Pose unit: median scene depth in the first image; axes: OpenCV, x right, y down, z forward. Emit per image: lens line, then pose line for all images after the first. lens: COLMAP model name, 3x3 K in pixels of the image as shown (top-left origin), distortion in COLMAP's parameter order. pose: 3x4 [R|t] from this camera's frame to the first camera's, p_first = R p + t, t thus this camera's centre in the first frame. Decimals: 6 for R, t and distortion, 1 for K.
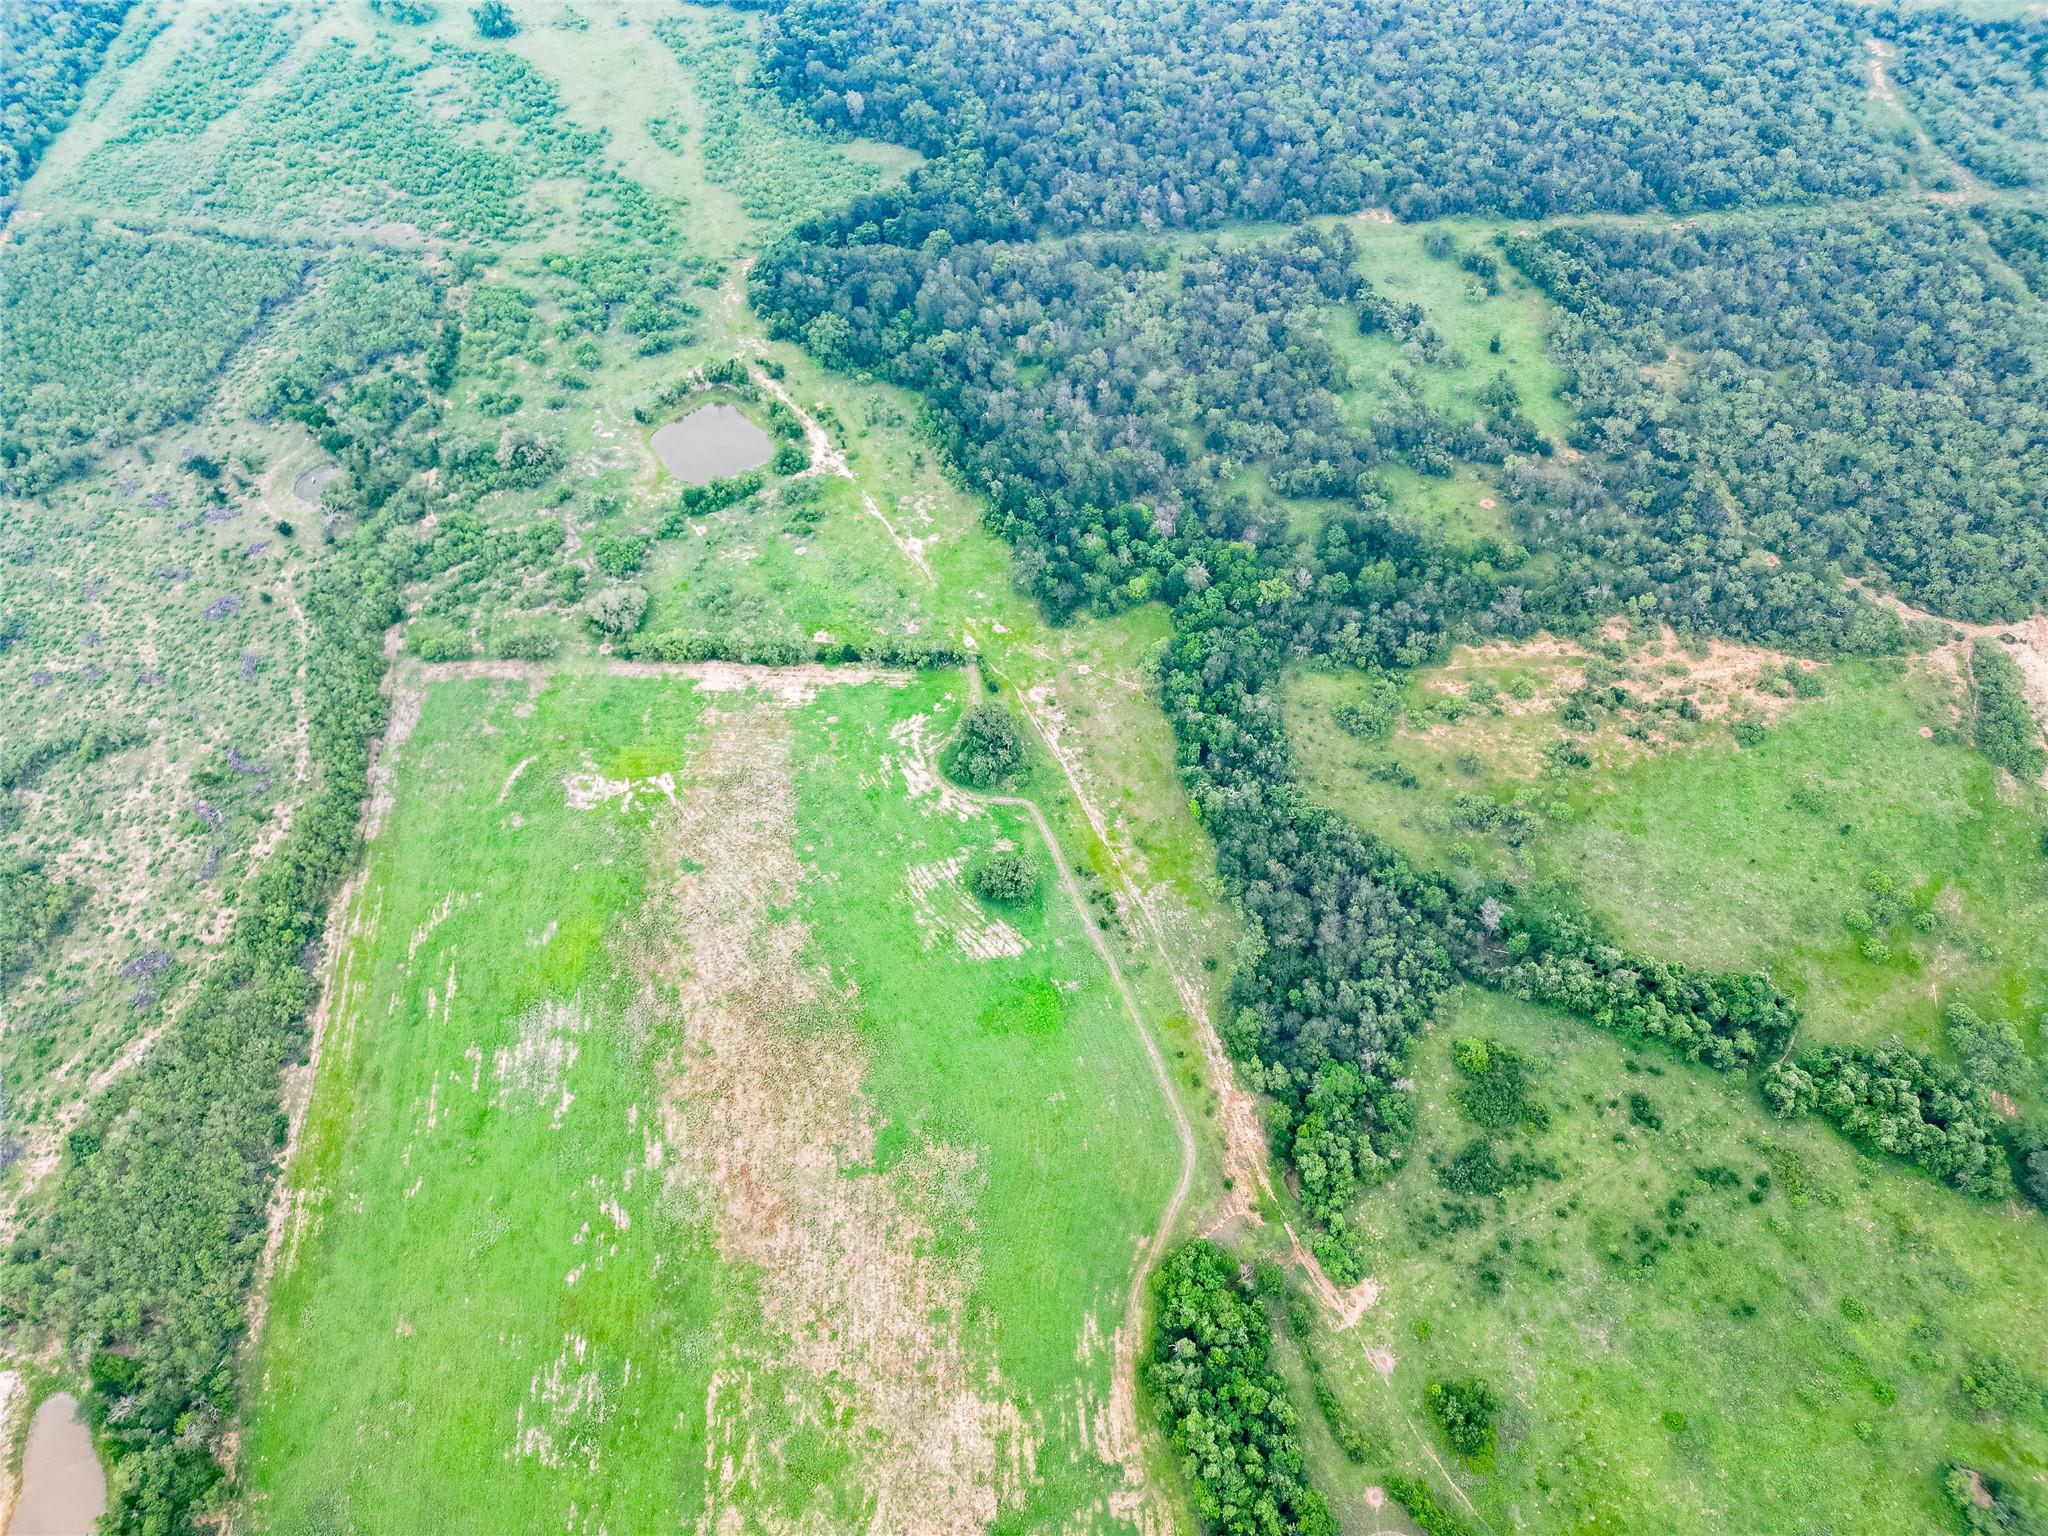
lens RADIAL K [[1427.6, 0, 1020.9], [0, 1427.6, 764.6], [0, 0, 1]] dist [0.066631, -0.060468]
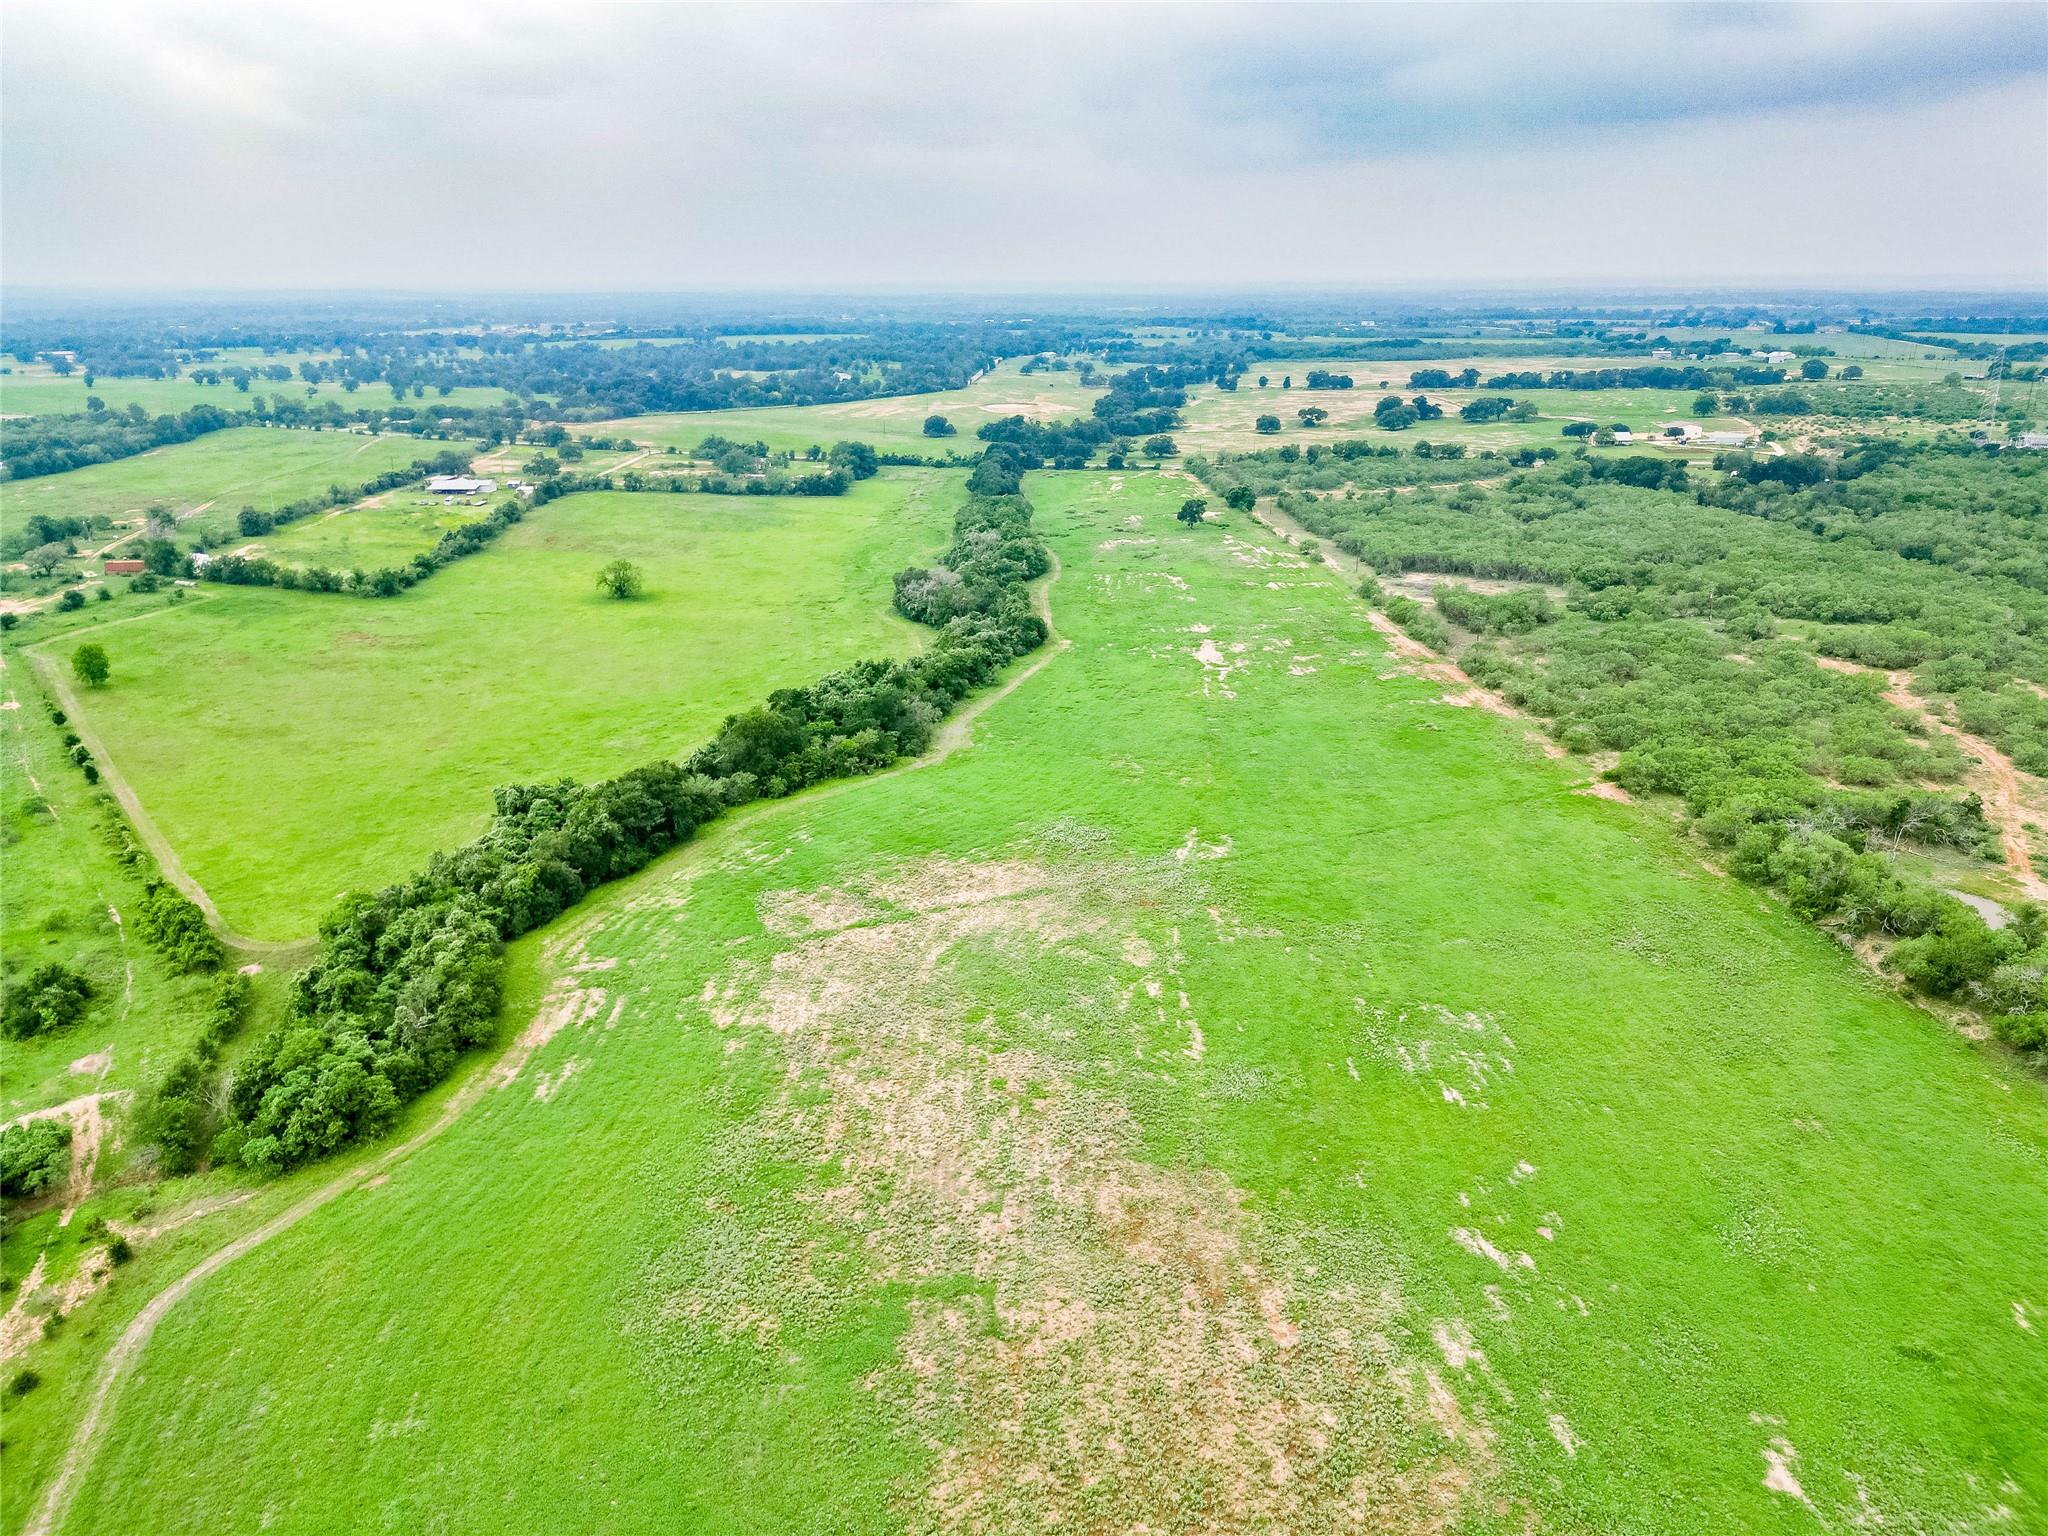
lens RADIAL K [[1427.6, 0, 1016.0], [0, 1427.6, 774.9], [0, 0, 1]] dist [0.066631, -0.060468]
pose [[-0.997663, 0.008374, 0.067814, -0.125997], [0.067228, 0.297697, 0.952290, -0.126105], [-0.012214, 0.954624, -0.297564, 0.753389]]
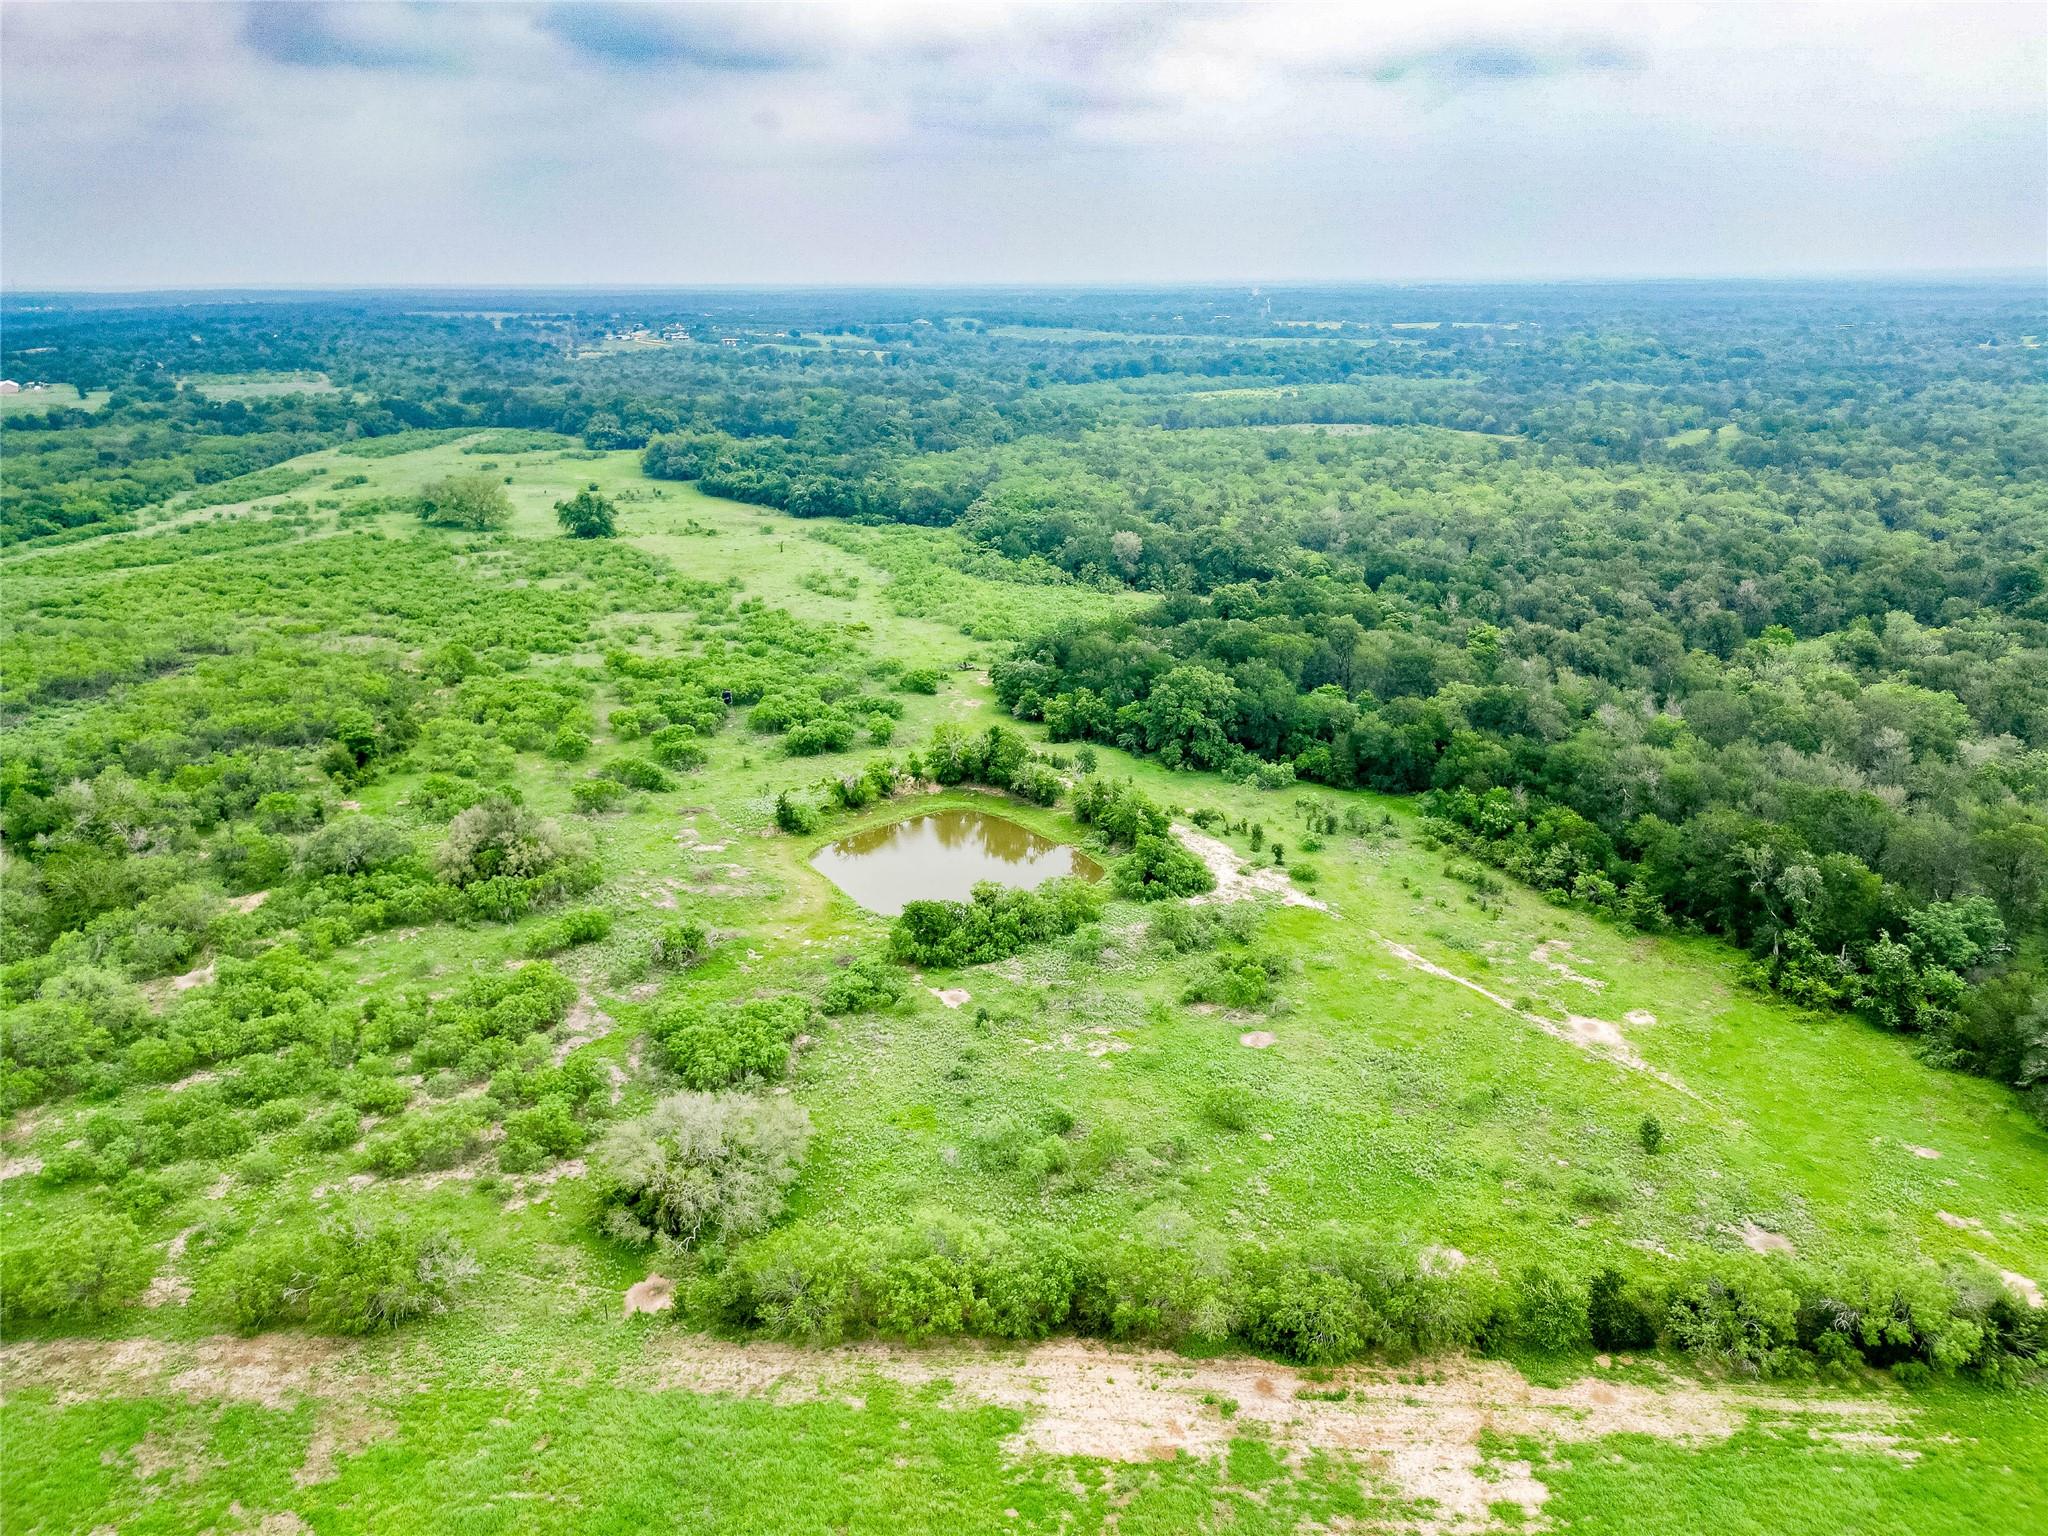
lens RADIAL K [[1427.6, 0, 1028.0], [0, 1427.6, 765.2], [0, 0, 1]] dist [0.066631, -0.060468]
pose [[0.999813, 0.018479, 0.005737, -0.223223], [-0.011957, 0.823188, -0.567642, -0.011134], [-0.015212, 0.567468, 0.823255, 0.725258]]
